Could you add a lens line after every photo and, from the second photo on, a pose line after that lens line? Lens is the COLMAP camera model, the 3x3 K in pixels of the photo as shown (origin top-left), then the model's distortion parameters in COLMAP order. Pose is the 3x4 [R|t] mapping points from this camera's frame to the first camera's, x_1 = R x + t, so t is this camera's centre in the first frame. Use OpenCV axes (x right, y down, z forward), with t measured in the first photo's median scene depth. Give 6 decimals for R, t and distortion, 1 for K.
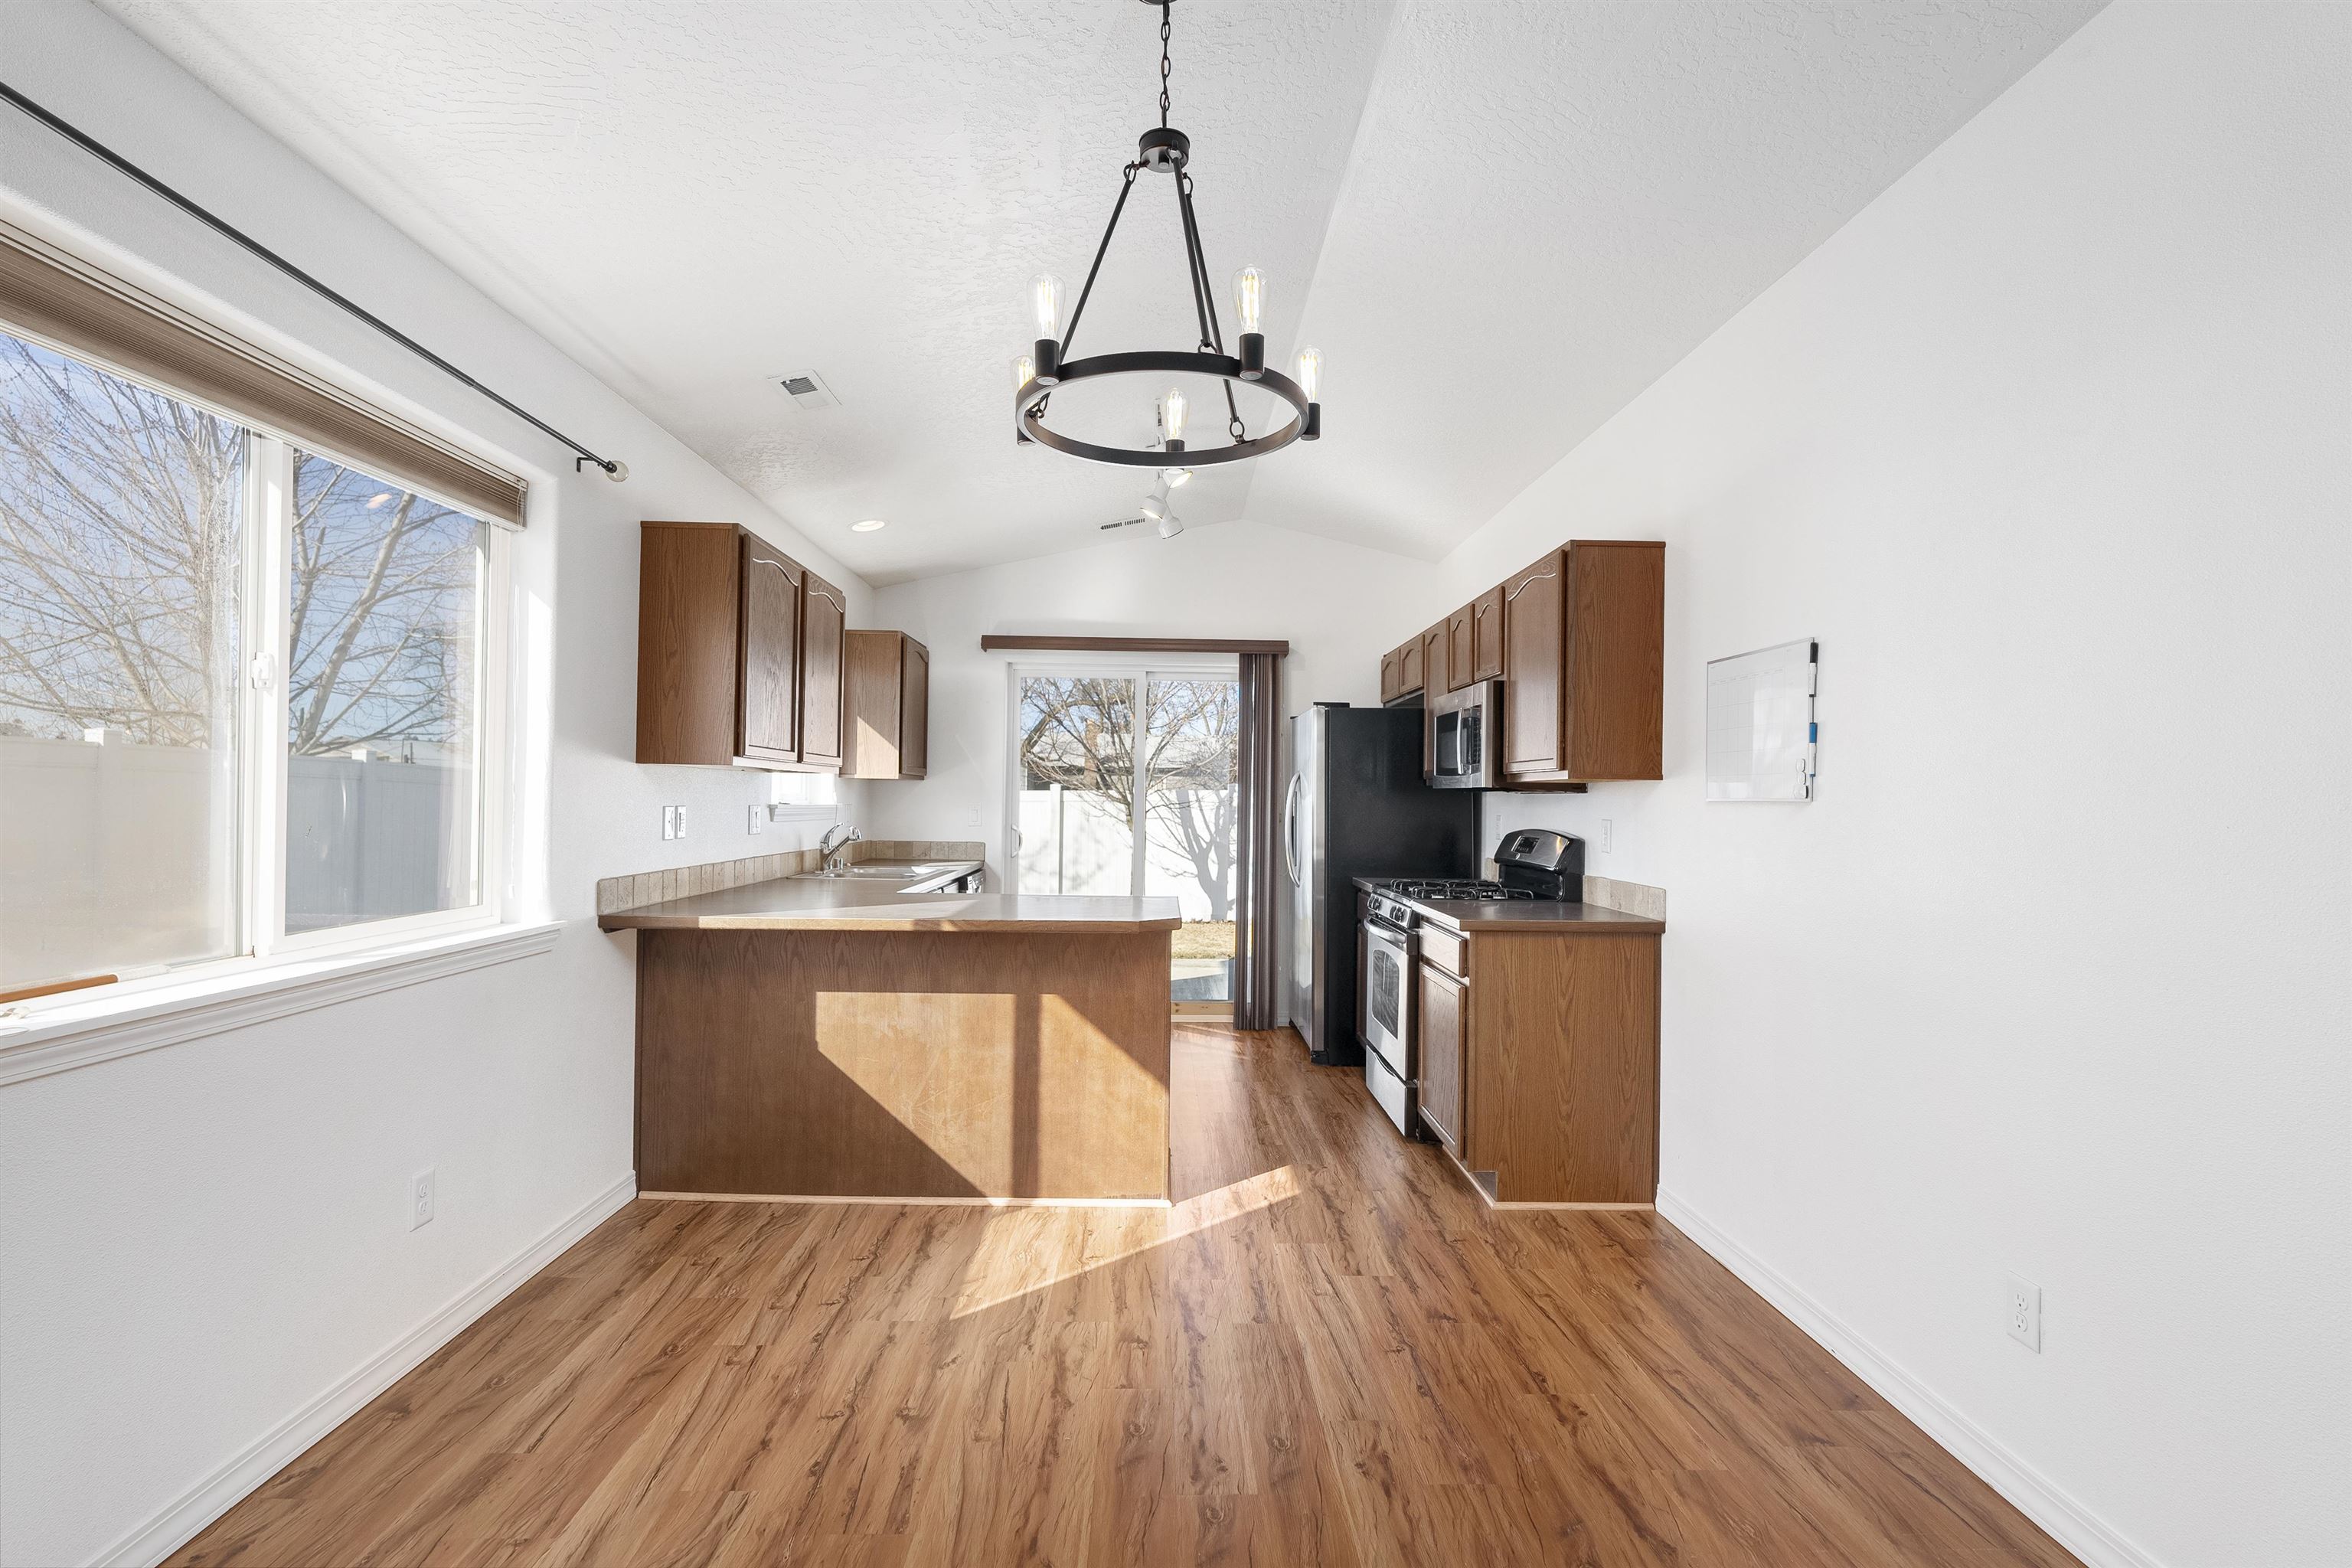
lens RADIAL K [[1092.4, 0, 1177.8], [0, 1092.4, 789.3], [0, 0, 1]] dist [-0.003387, -0.000260]
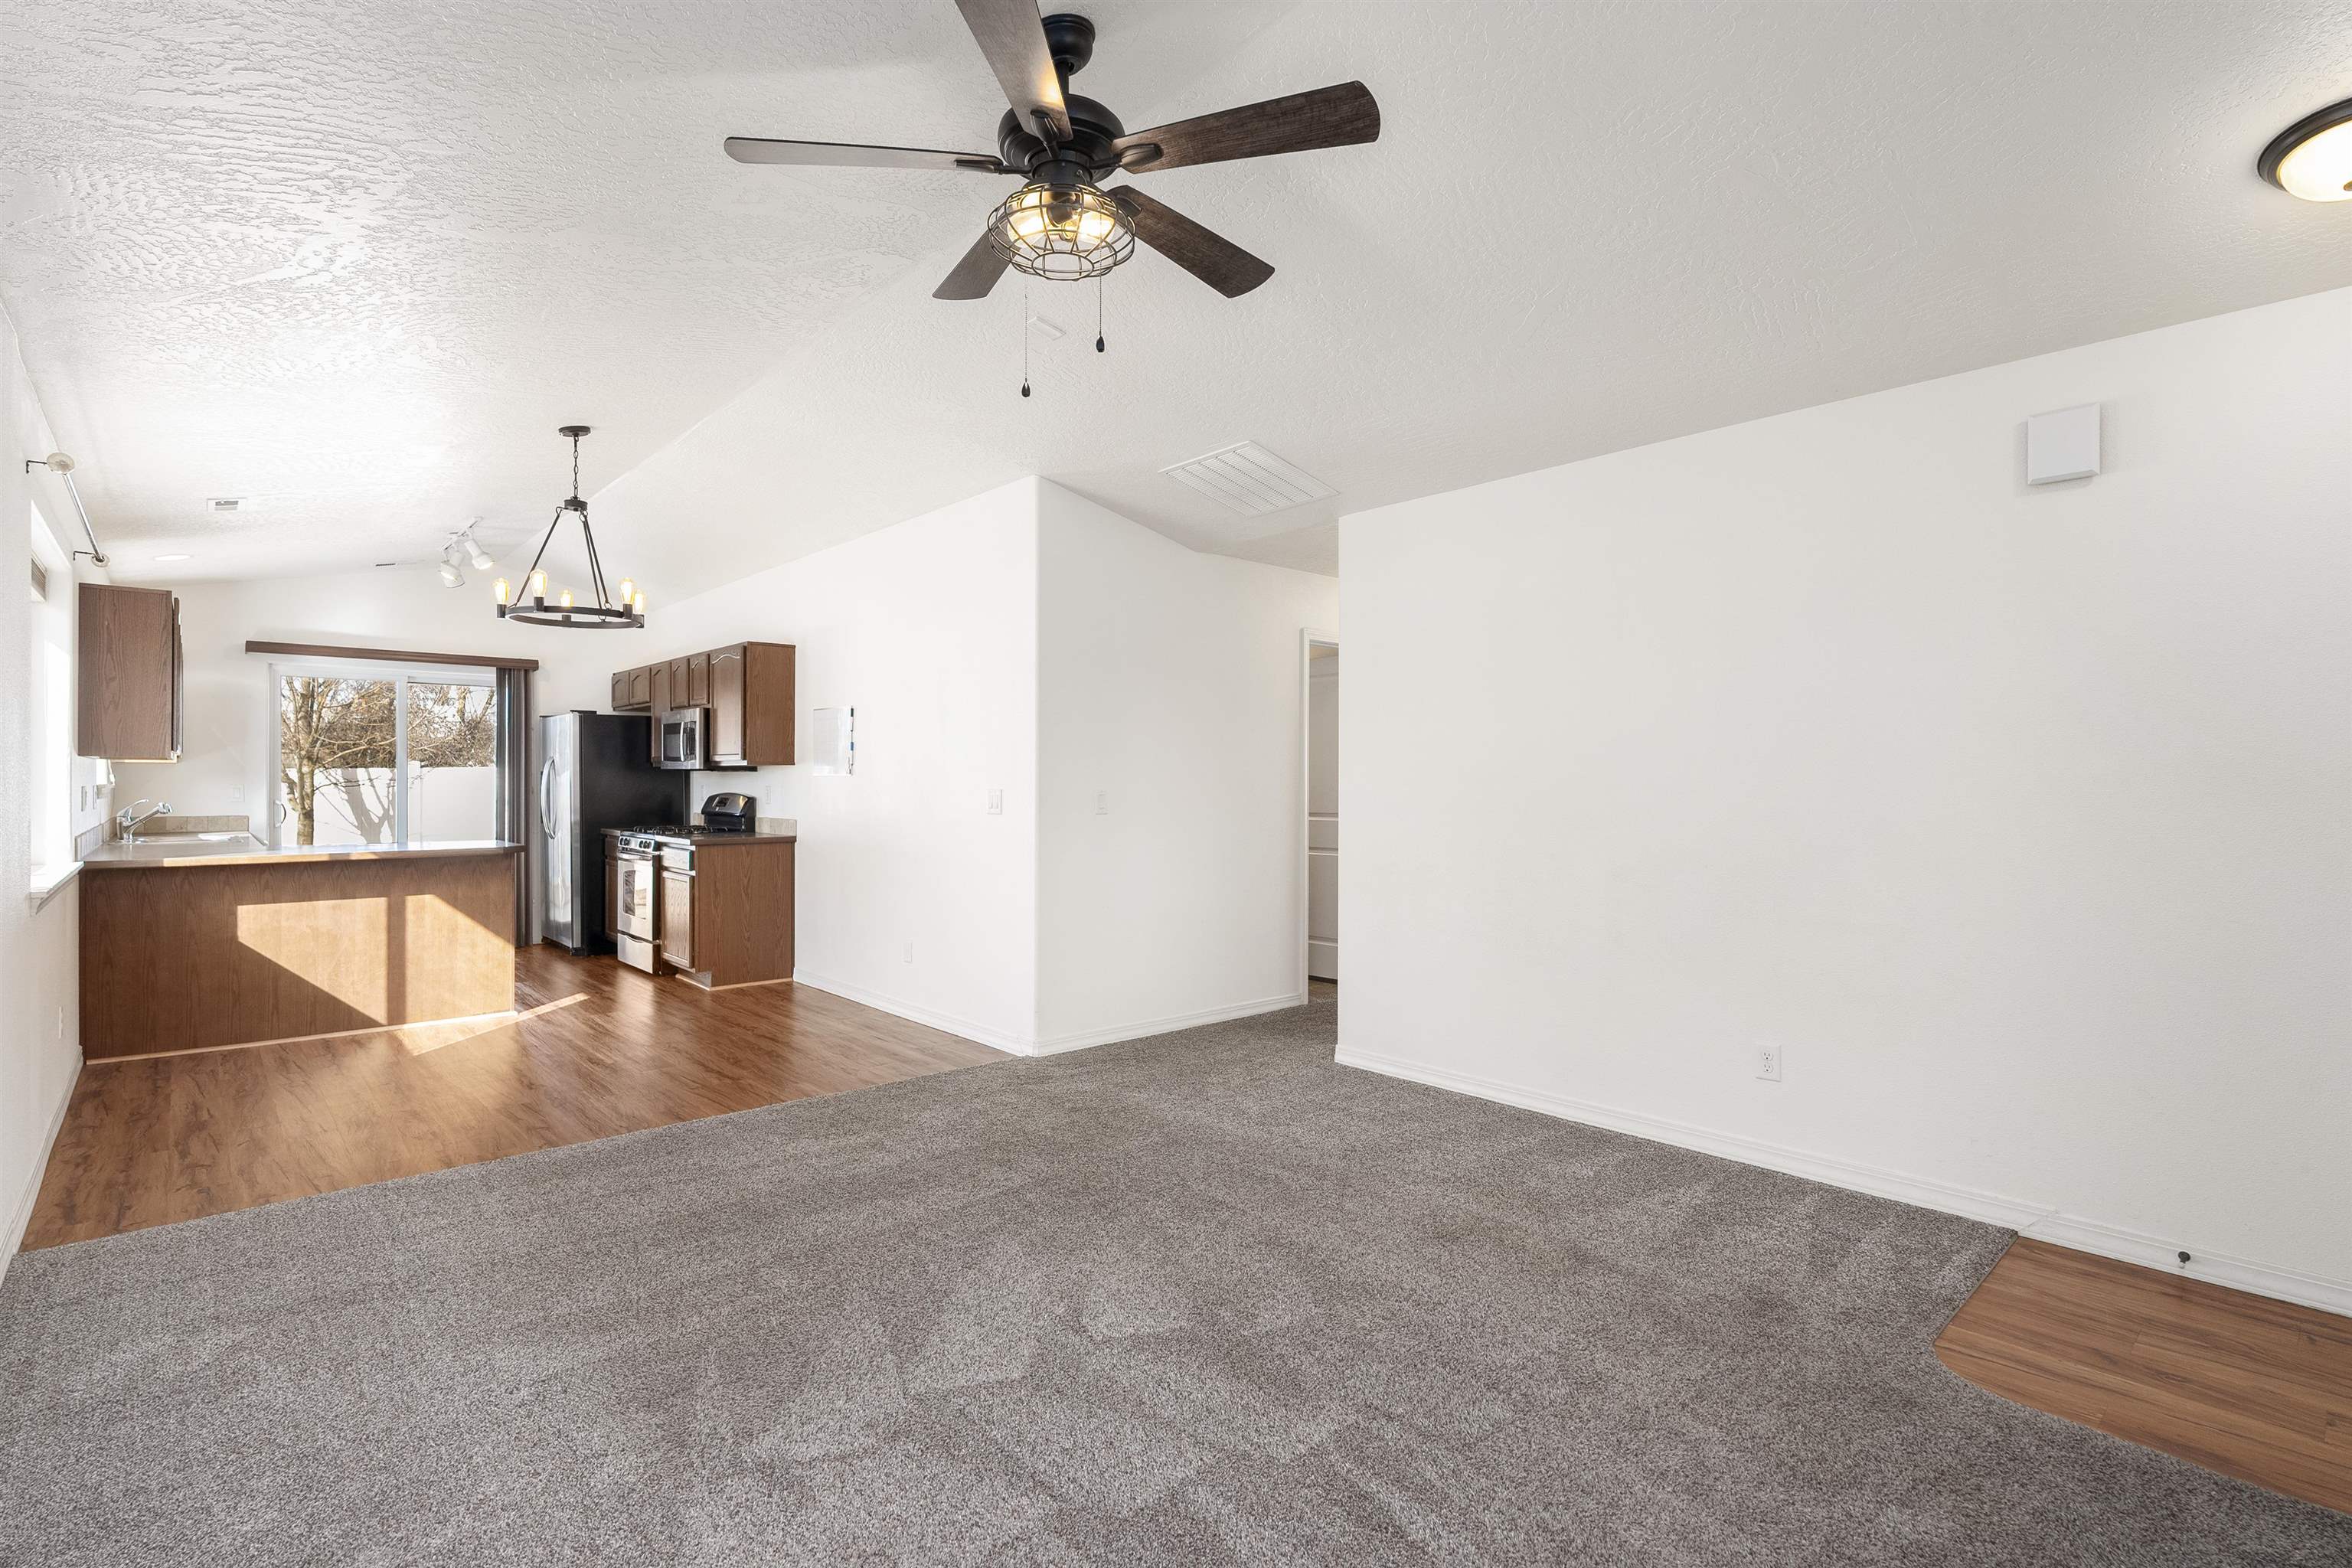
lens RADIAL K [[1103.0, 0, 1161.7], [0, 1103.0, 785.1], [0, 0, 1]] dist [0.000685, 0.000048]
pose [[0.761370, -0.014312, 0.648160, -0.273275], [0.001105, 0.999784, 0.020777, -0.010582], [-0.648317, -0.015103, 0.761221, -0.752579]]
